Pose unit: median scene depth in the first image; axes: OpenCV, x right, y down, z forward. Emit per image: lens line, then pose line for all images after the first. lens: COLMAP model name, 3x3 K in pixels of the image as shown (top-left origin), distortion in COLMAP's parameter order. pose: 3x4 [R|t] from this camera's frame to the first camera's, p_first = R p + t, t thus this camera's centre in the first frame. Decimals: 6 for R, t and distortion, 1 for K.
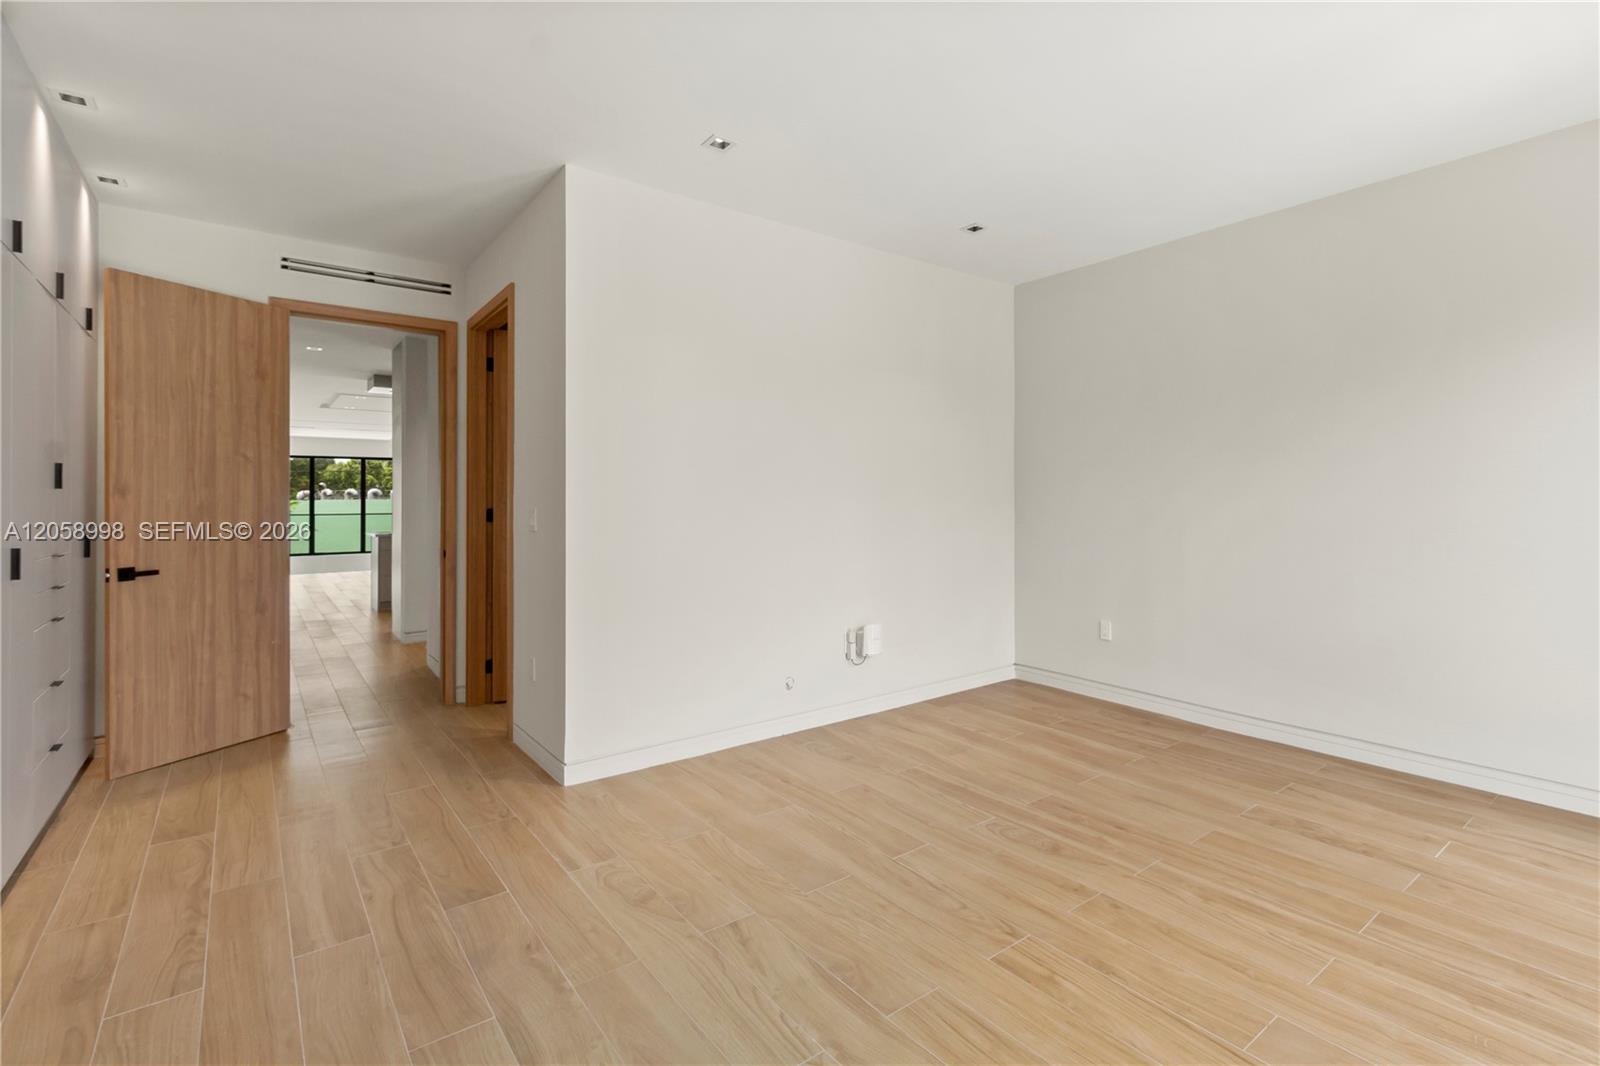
lens RADIAL K [[739.1, 0, 802.4], [0, 739.1, 502.9], [0, 0, 1]] dist [0.004940, -0.001231]
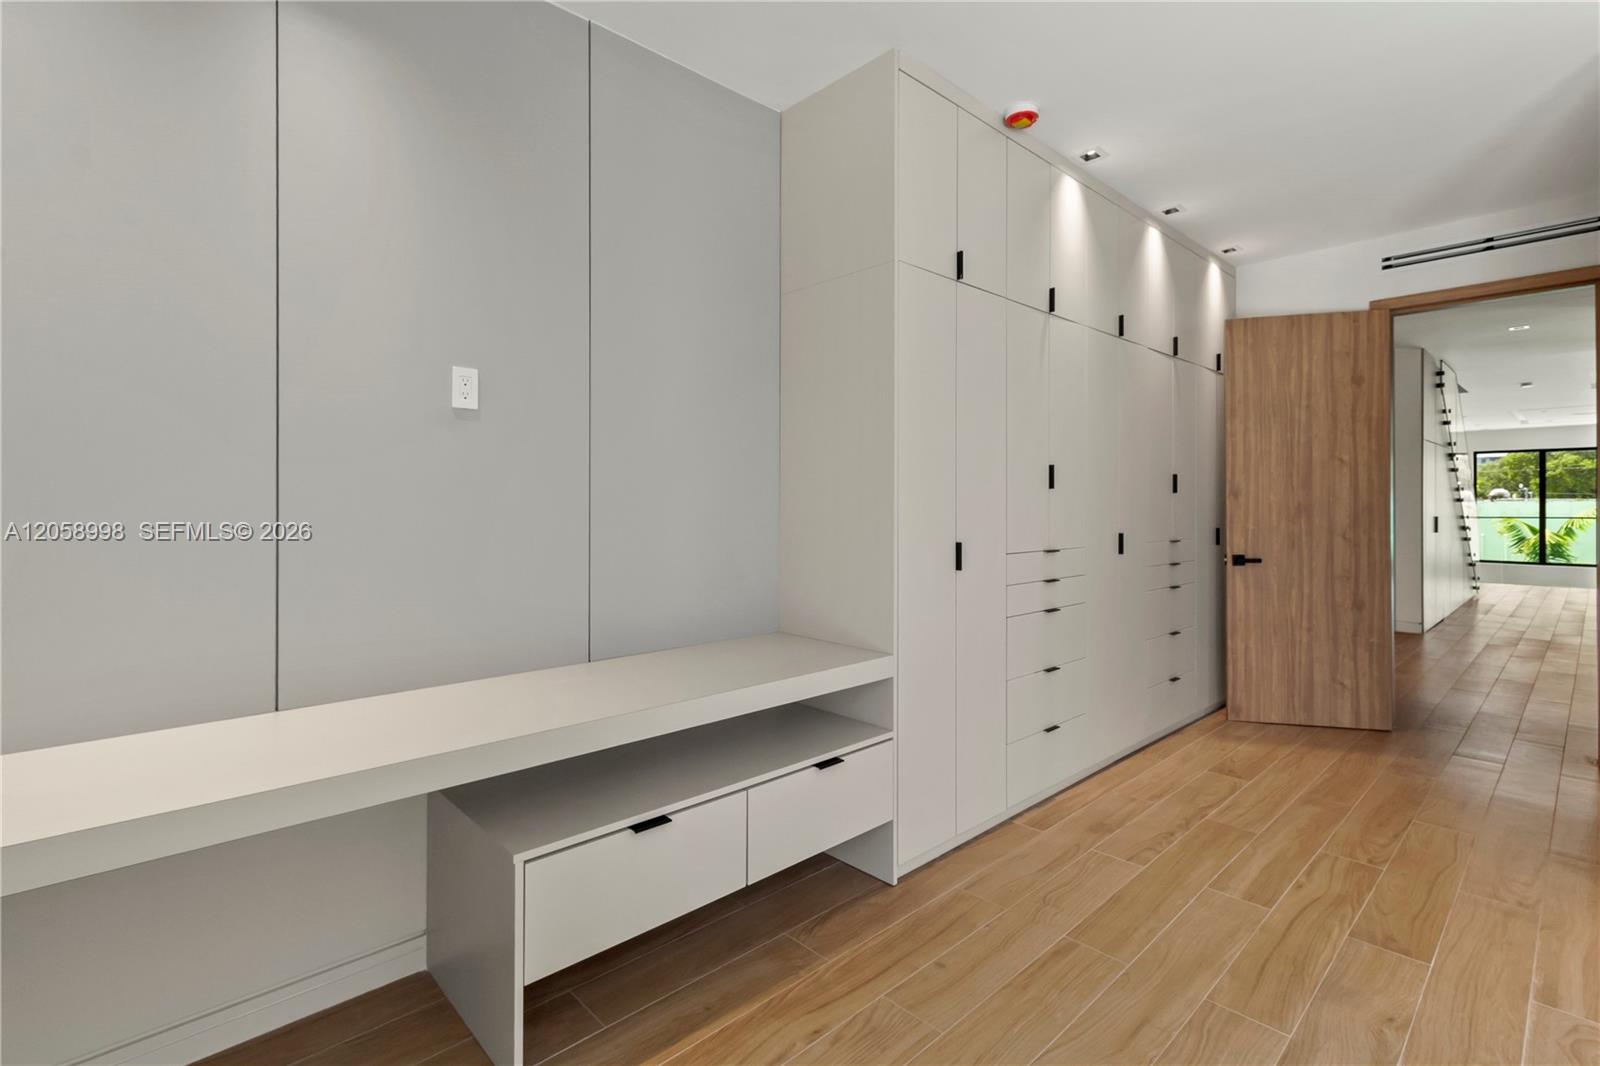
lens RADIAL K [[739.1, 0, 814.5], [0, 739.1, 504.1], [0, 0, 1]] dist [0.004940, -0.001231]
pose [[0.117149, 0.001699, -0.993113, 0.247577], [-0.000522, 0.999999, 0.001649, -0.000320], [0.993114, 0.000325, 0.117149, 0.142869]]
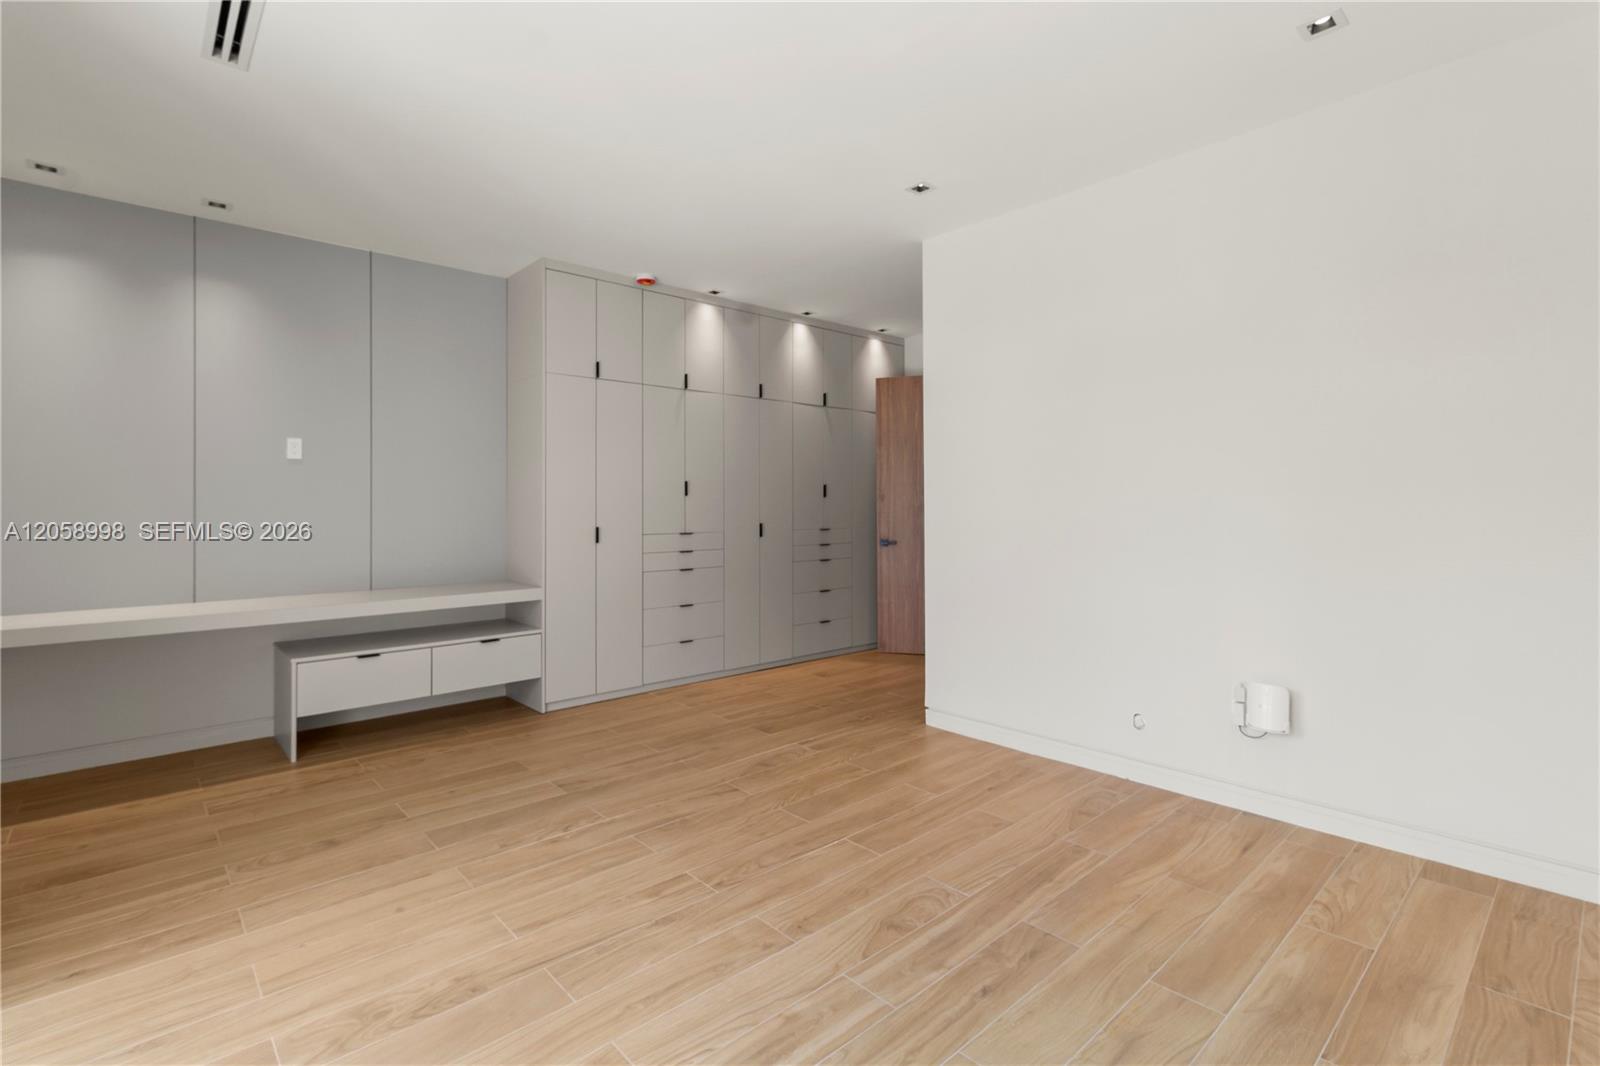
lens RADIAL K [[739.1, 0, 813.5], [0, 739.1, 500.9], [0, 0, 1]] dist [0.004940, -0.001231]
pose [[0.100993, -0.003815, -0.994880, 0.895469], [0.003250, 0.999989, -0.003505, -0.001576], [0.994882, -0.002880, 0.101004, 0.644484]]
